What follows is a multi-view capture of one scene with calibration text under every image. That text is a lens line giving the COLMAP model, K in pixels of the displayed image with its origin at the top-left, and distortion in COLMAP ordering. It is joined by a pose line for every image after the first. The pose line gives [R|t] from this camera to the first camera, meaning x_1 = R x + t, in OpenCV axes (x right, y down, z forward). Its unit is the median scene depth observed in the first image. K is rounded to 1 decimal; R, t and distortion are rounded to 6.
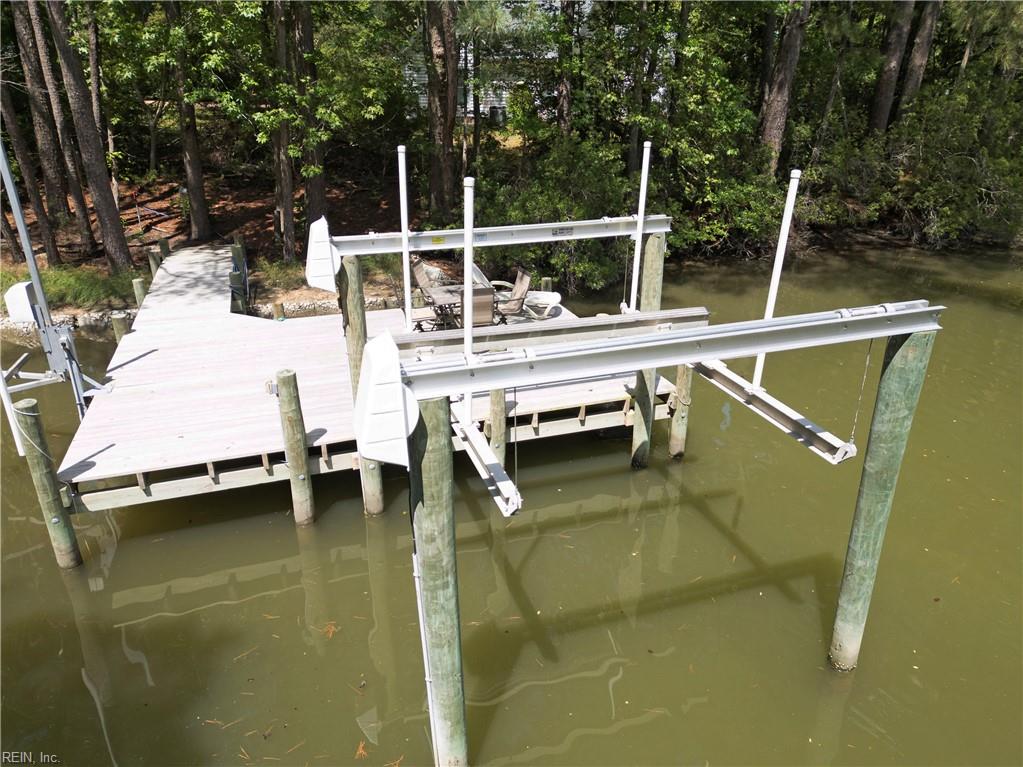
lens RADIAL K [[719.2, 0, 519.2], [0, 719.2, 382.1], [0, 0, 1]] dist [0.069494, -0.062824]
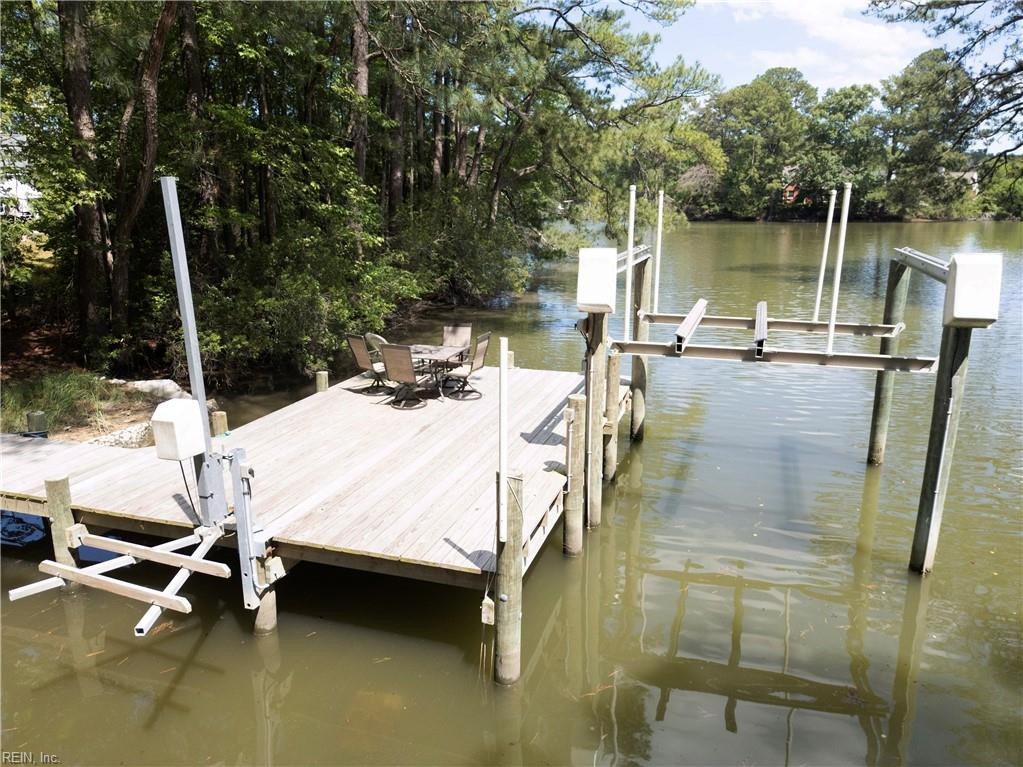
lens RADIAL K [[719.2, 0, 519.2], [0, 719.2, 382.1], [0, 0, 1]] dist [0.069494, -0.062824]
pose [[0.596574, -0.196911, 0.778027, -0.882029], [0.317117, 0.948381, -0.003132, -0.042651], [-0.737249, 0.248594, 0.628223, 0.299018]]
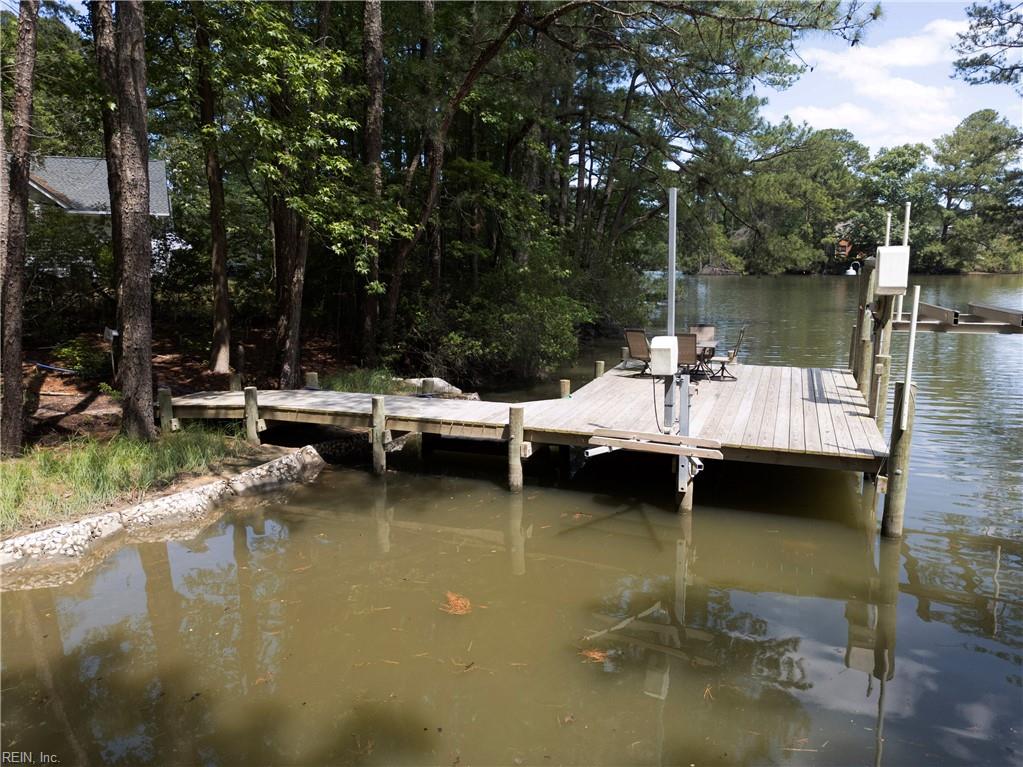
lens RADIAL K [[719.2, 0, 519.2], [0, 719.2, 382.1], [0, 0, 1]] dist [0.069494, -0.062824]
pose [[0.633866, -0.132955, 0.761930, -1.371658], [0.309493, 0.946409, -0.092328, -0.039517], [-0.708821, 0.294335, 0.641045, 0.457624]]
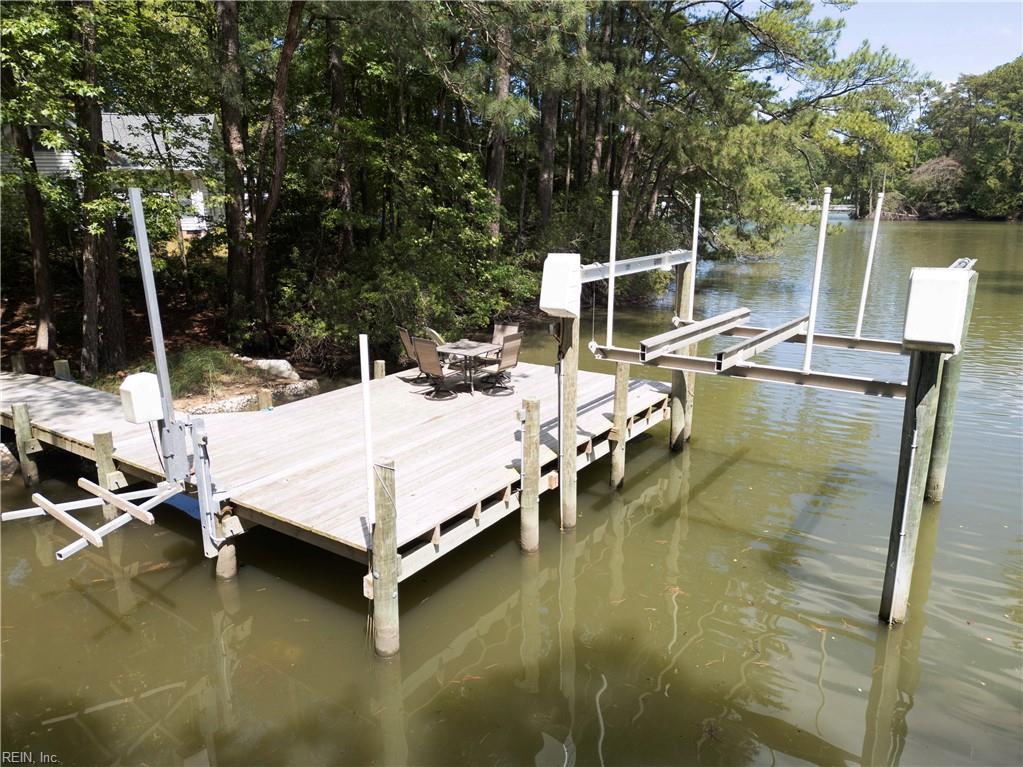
lens RADIAL K [[719.2, 0, 519.2], [0, 719.2, 382.1], [0, 0, 1]] dist [0.069494, -0.062824]
pose [[0.799998, -0.149948, 0.580964, -0.712927], [0.238882, 0.967818, -0.079149, 0.032661], [-0.550399, 0.202100, 0.810072, 0.103305]]
